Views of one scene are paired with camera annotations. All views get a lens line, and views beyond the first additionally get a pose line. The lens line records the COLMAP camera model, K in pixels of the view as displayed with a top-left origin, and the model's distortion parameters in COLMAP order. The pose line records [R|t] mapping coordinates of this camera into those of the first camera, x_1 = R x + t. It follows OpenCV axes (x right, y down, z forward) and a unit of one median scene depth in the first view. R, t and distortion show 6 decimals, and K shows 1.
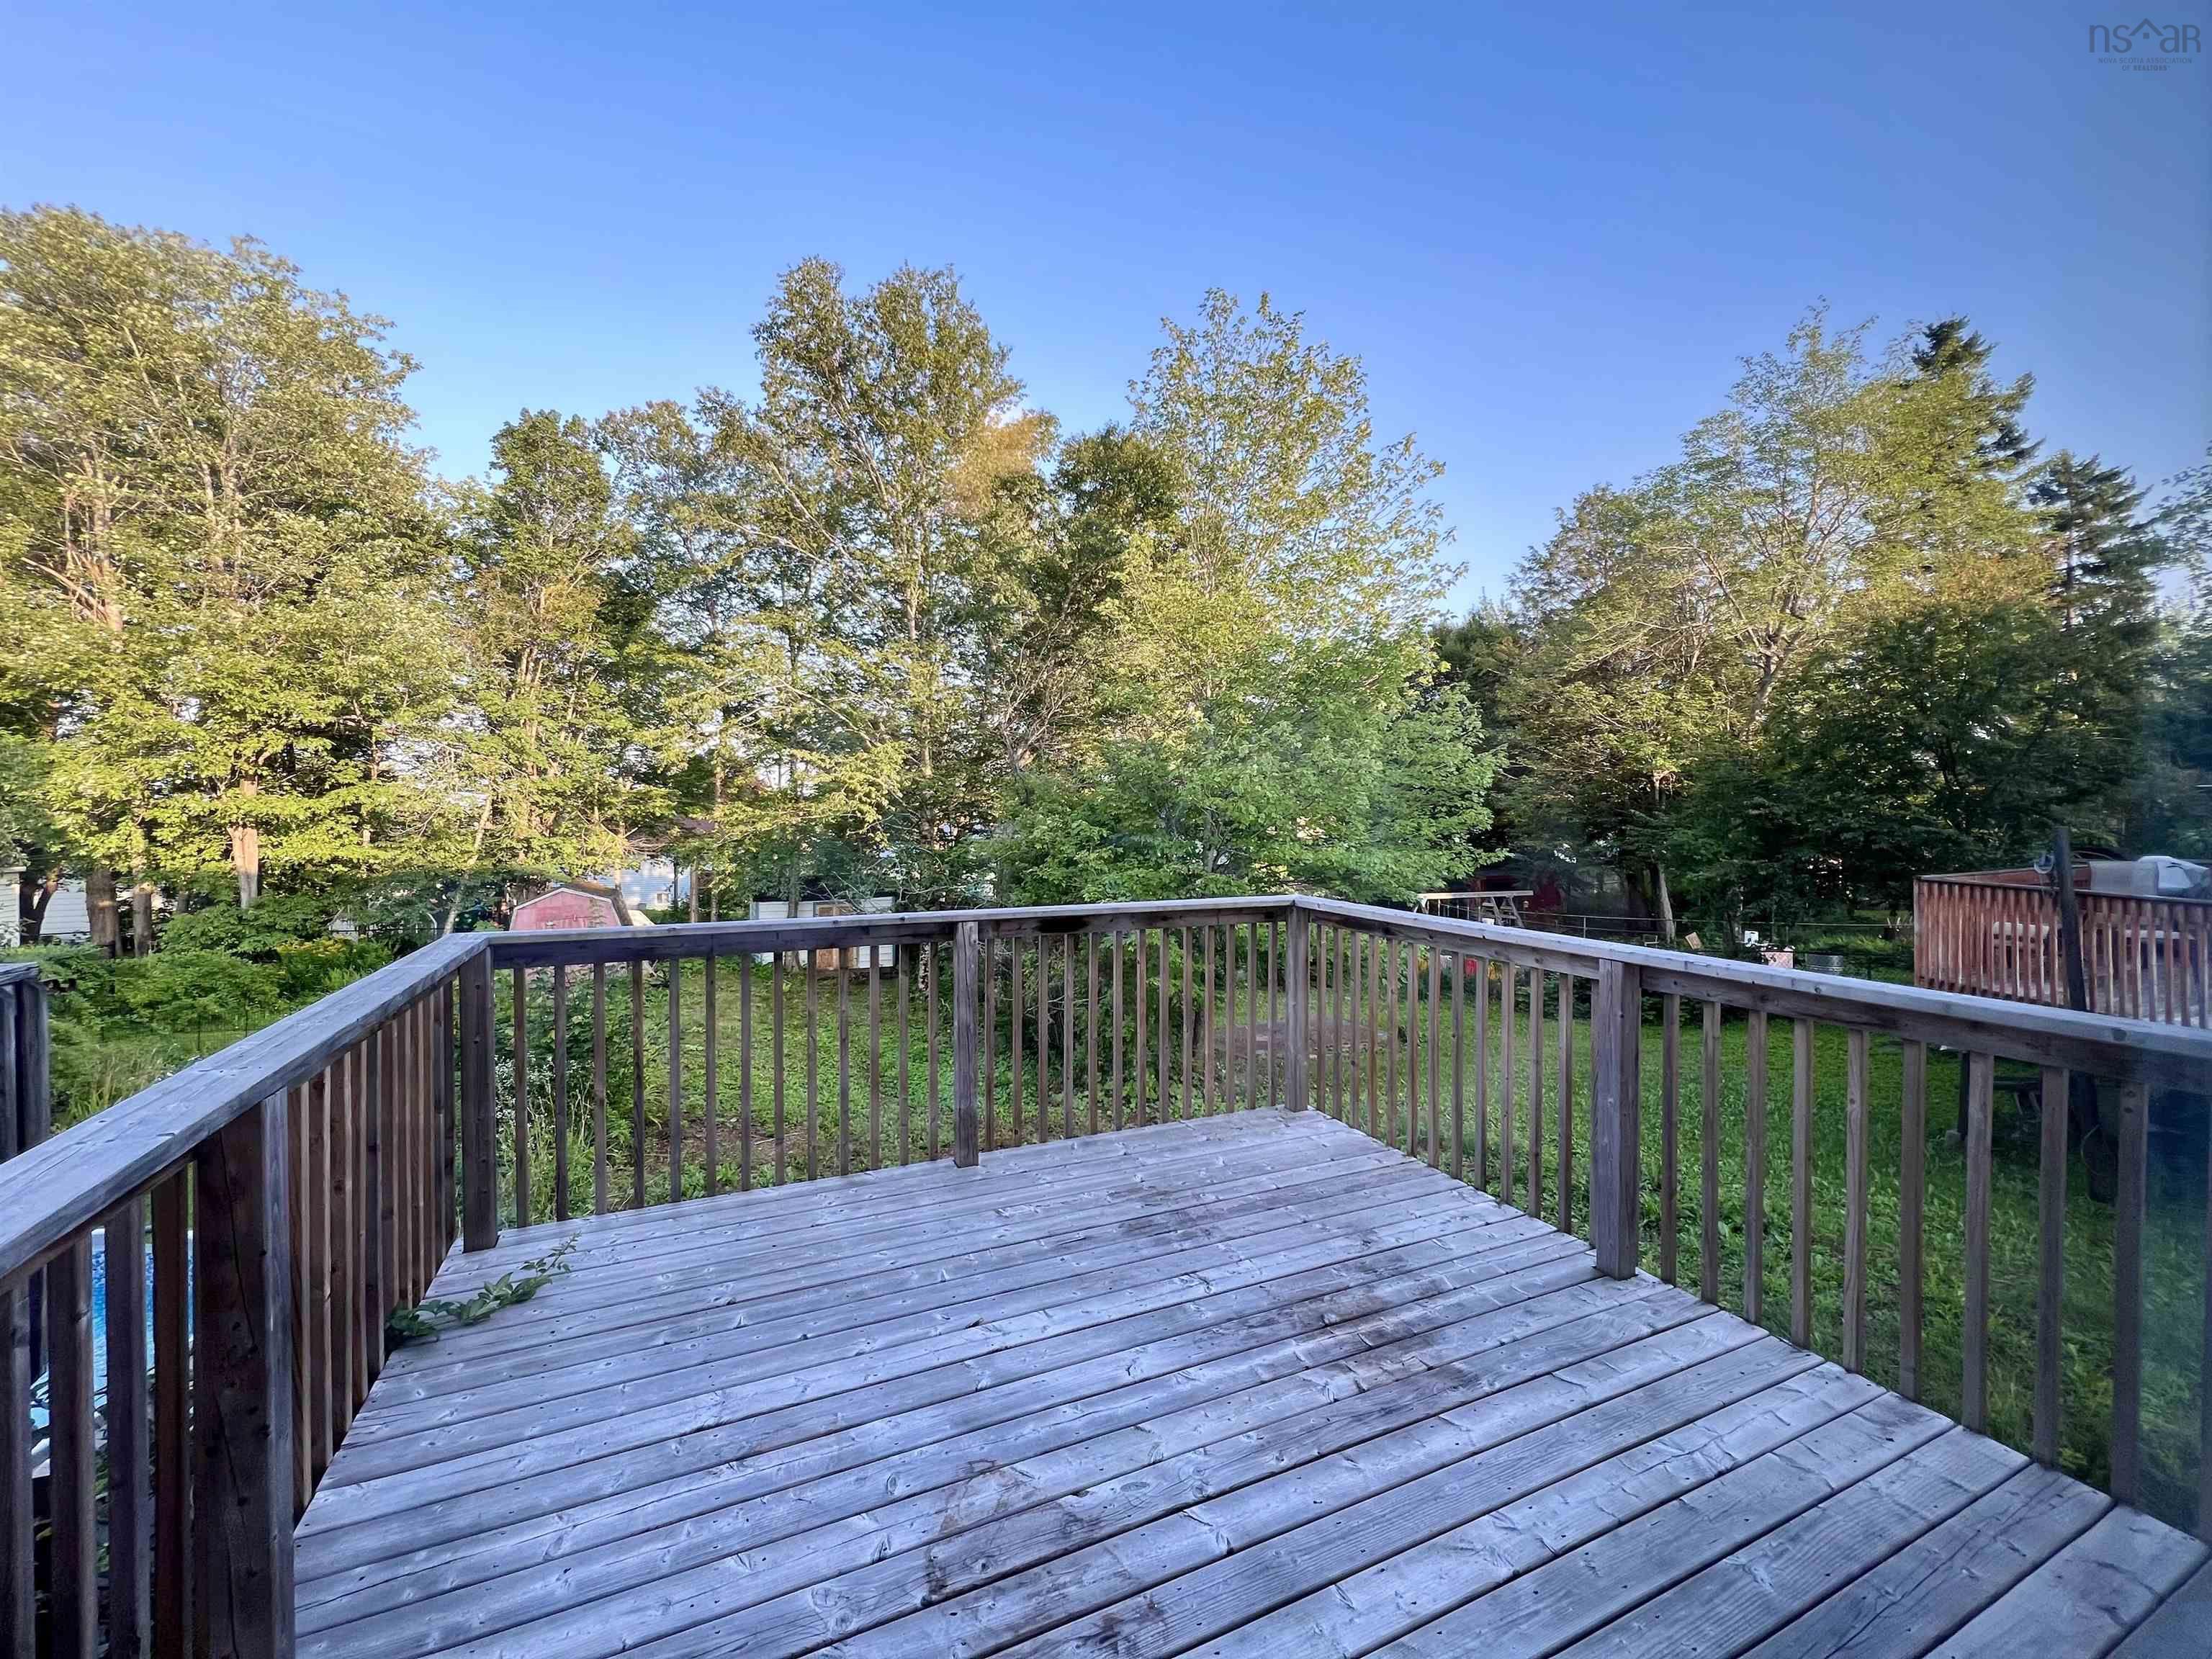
lens RADIAL K [[884.7, 0, 1112.2], [0, 884.7, 828.3], [0, 0, 1]] dist [0.002756, 0.000231]
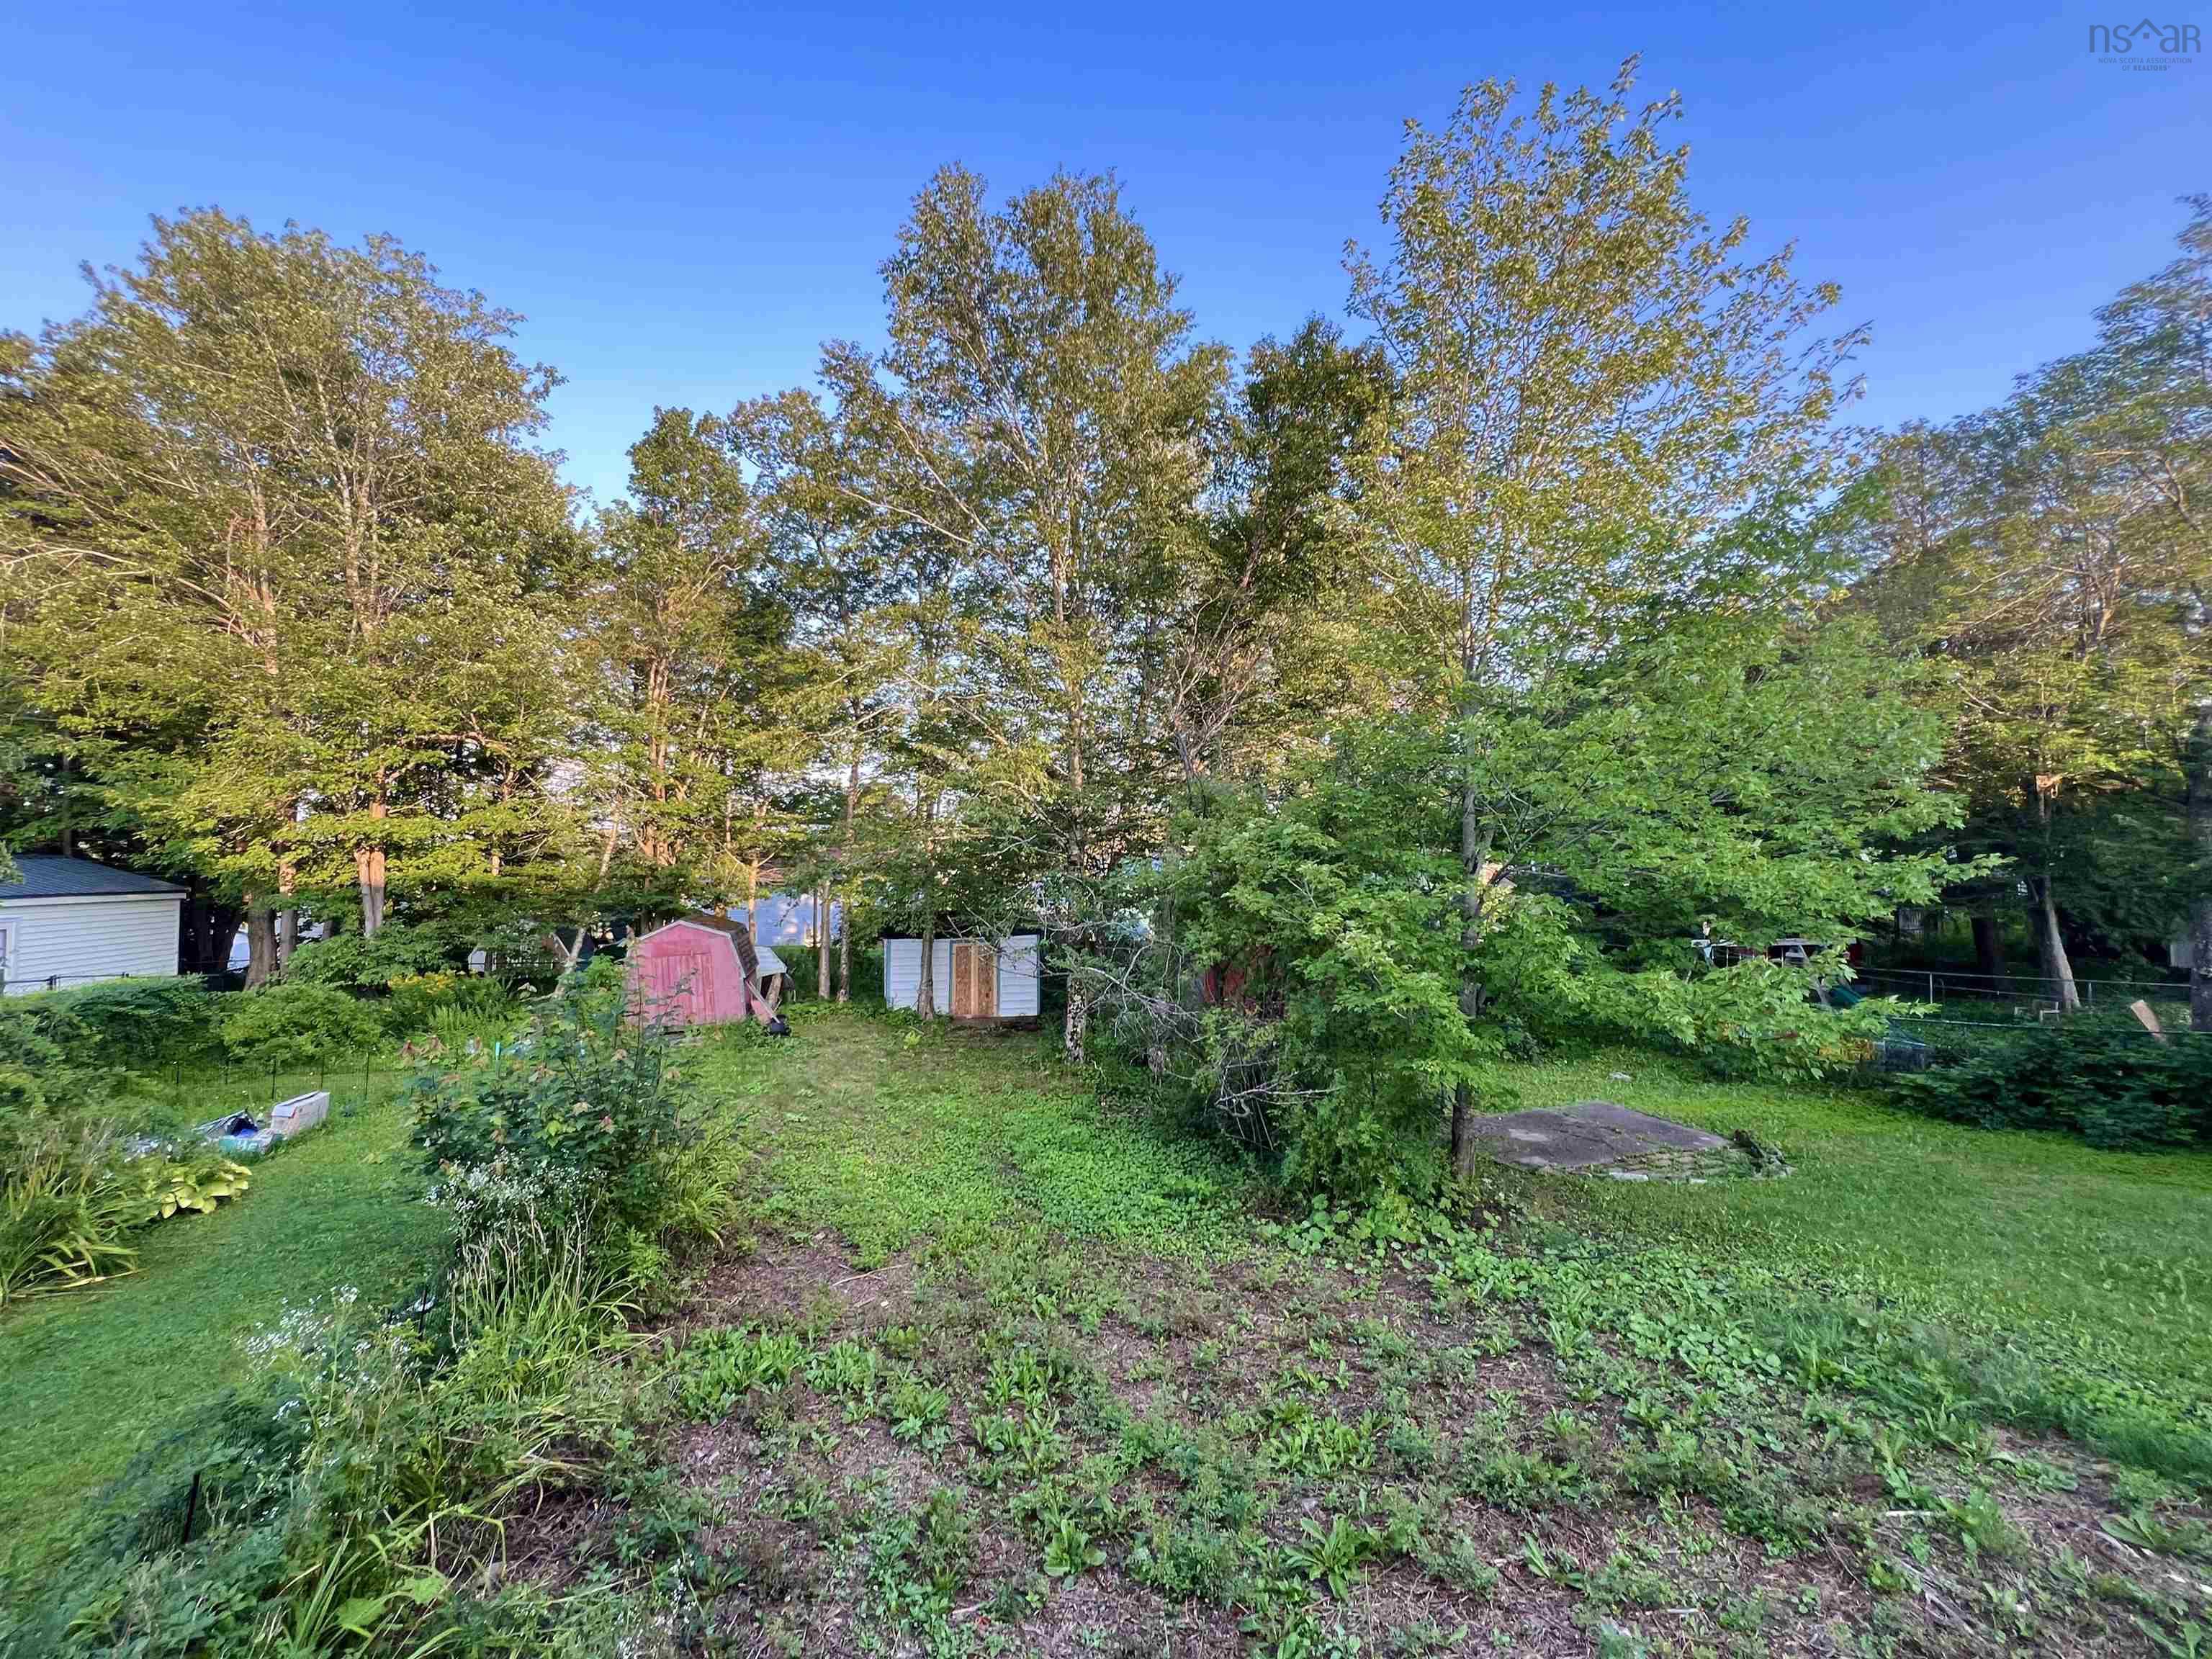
lens RADIAL K [[885.5, 0, 1104.0], [0, 885.5, 822.6], [0, 0, 1]] dist [0.002116, -0.000807]
pose [[0.986062, -0.008867, -0.166139, -0.047709], [-0.000049, 0.998563, -0.053583, 0.017563], [0.166376, 0.052844, 0.984645, 0.192886]]
